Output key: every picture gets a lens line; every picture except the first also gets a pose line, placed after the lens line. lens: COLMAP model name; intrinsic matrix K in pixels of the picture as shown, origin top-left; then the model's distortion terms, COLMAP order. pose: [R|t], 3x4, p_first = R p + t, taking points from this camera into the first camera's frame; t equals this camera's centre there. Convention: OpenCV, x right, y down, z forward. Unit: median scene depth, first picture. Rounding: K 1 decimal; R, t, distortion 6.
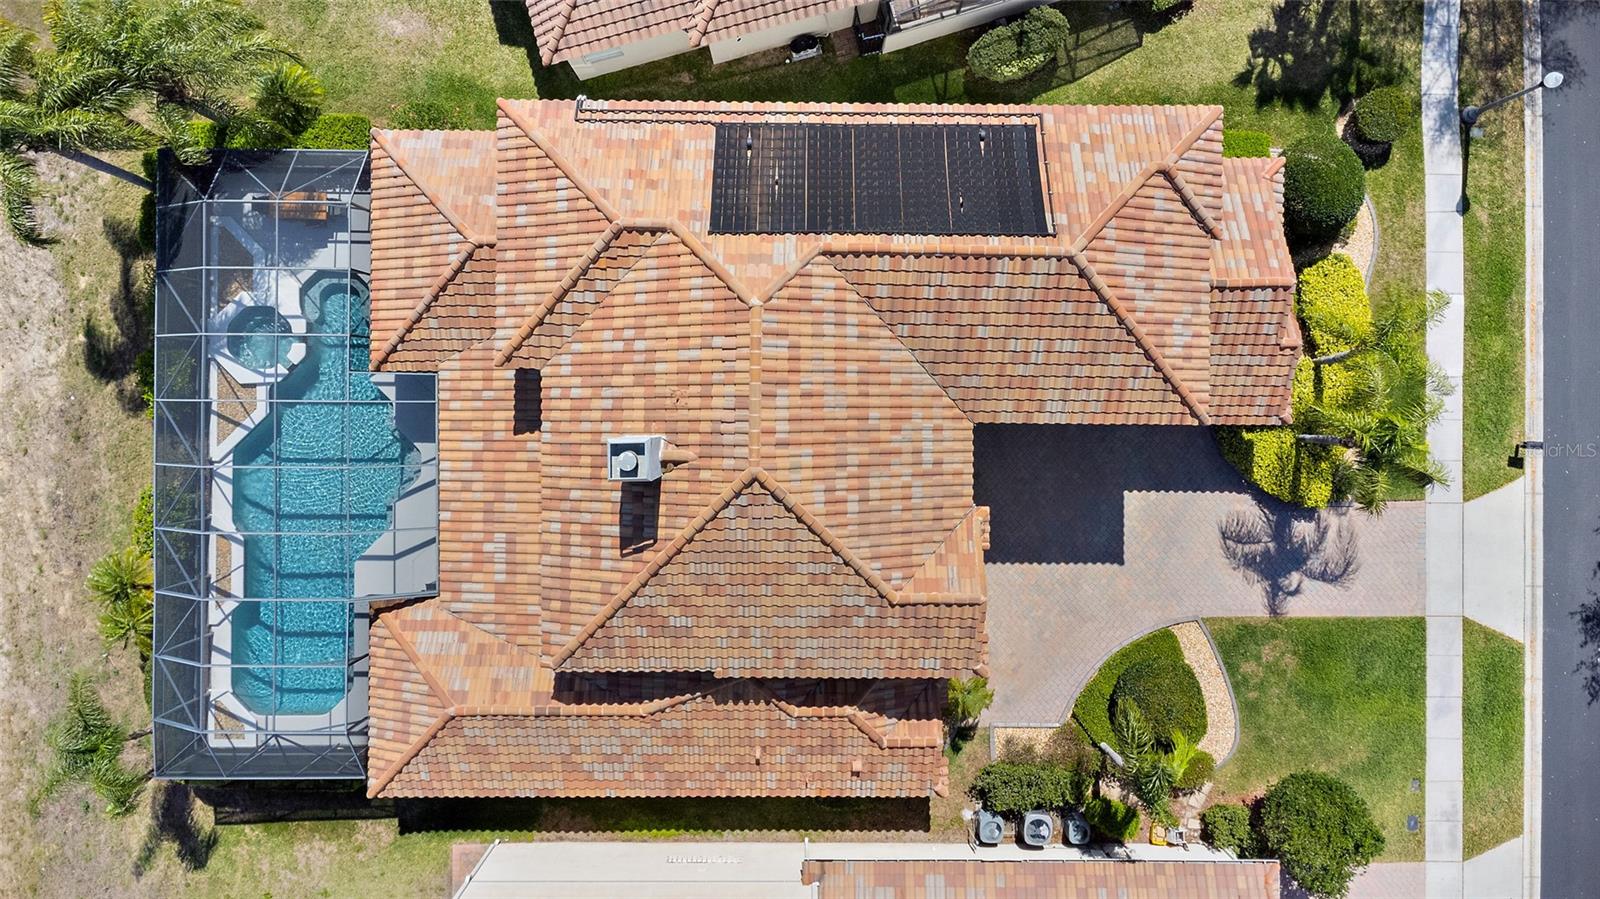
lens RADIAL K [[1114.3, 0, 800.0], [0, 1114.3, 449.5], [0, 0, 1]] dist [0.003265, -0.000298]
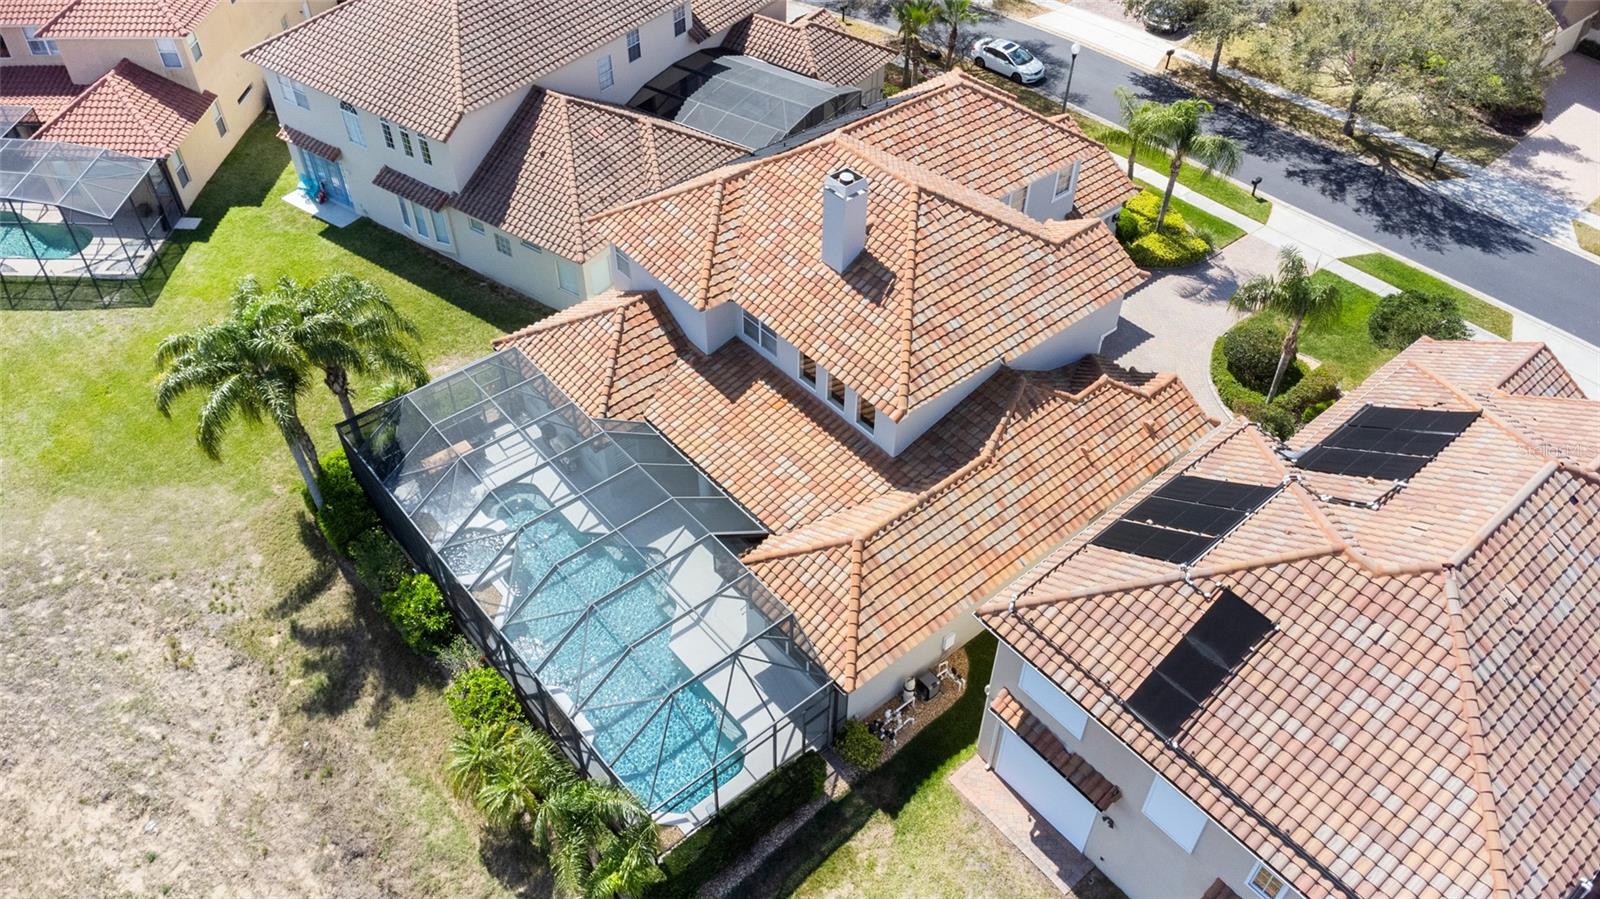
lens RADIAL K [[1114.3, 0, 800.0], [0, 1114.3, 449.5], [0, 0, 1]] dist [0.003265, -0.000298]
pose [[0.760752, -0.459174, 0.458711, -0.715779], [0.648869, 0.521707, -0.553887, 0.660934], [0.015018, 0.719014, 0.694833, 0.215143]]
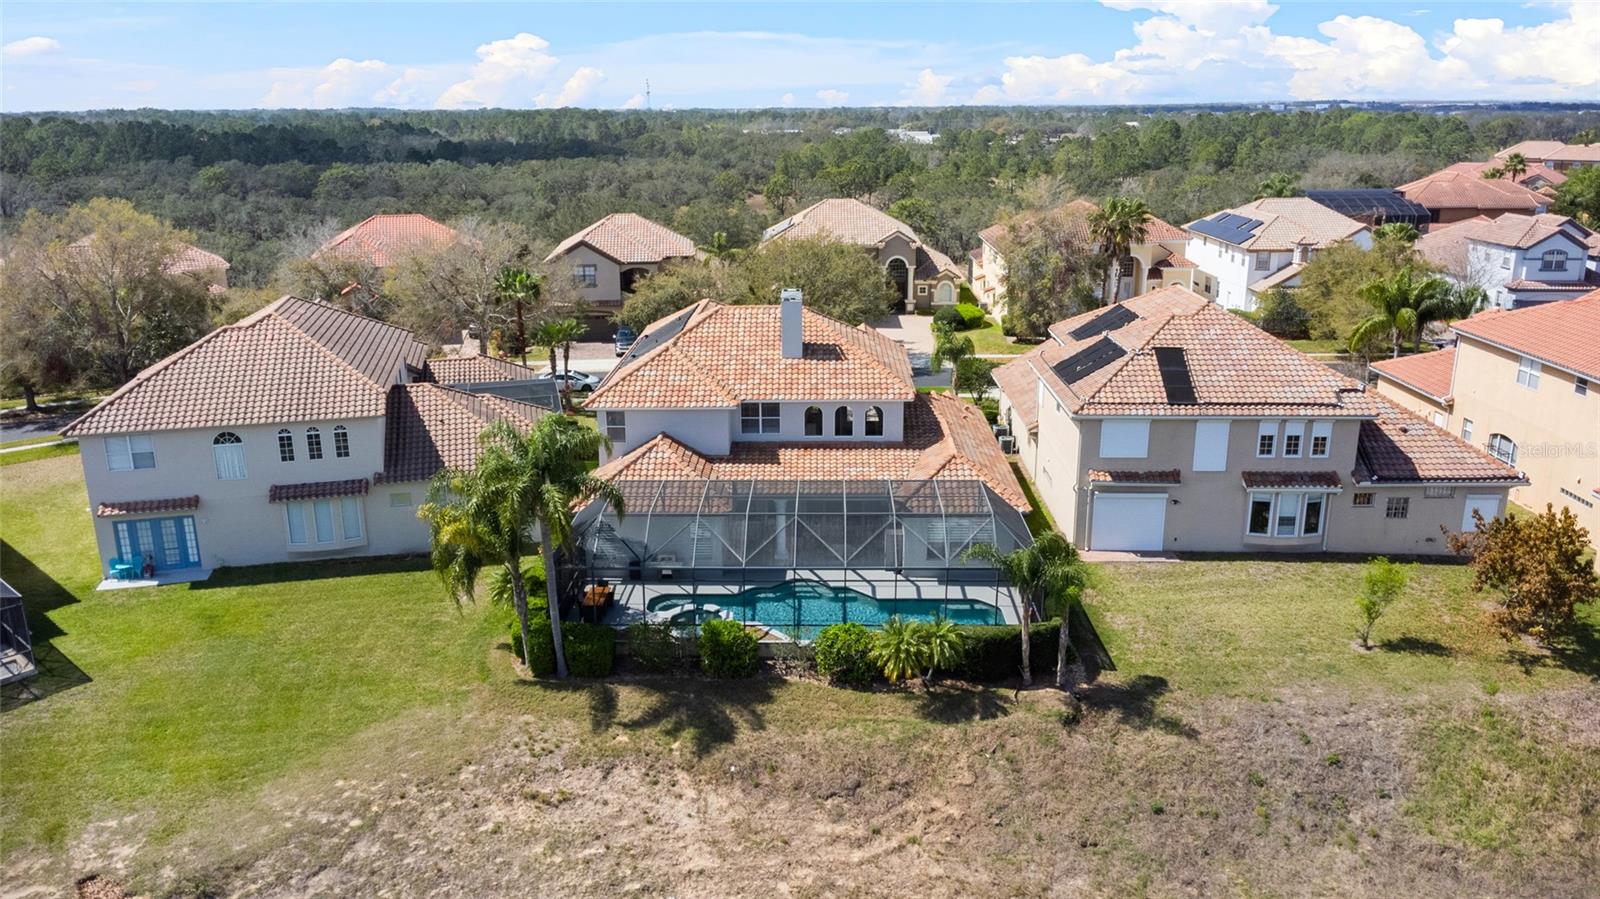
lens RADIAL K [[1114.3, 0, 800.0], [0, 1114.3, 449.5], [0, 0, 1]] dist [0.003265, -0.000298]
pose [[0.032639, -0.321155, 0.946464, -1.603429], [0.999029, -0.017569, -0.040414, 0.097185], [0.029607, 0.946864, 0.320270, 0.442170]]
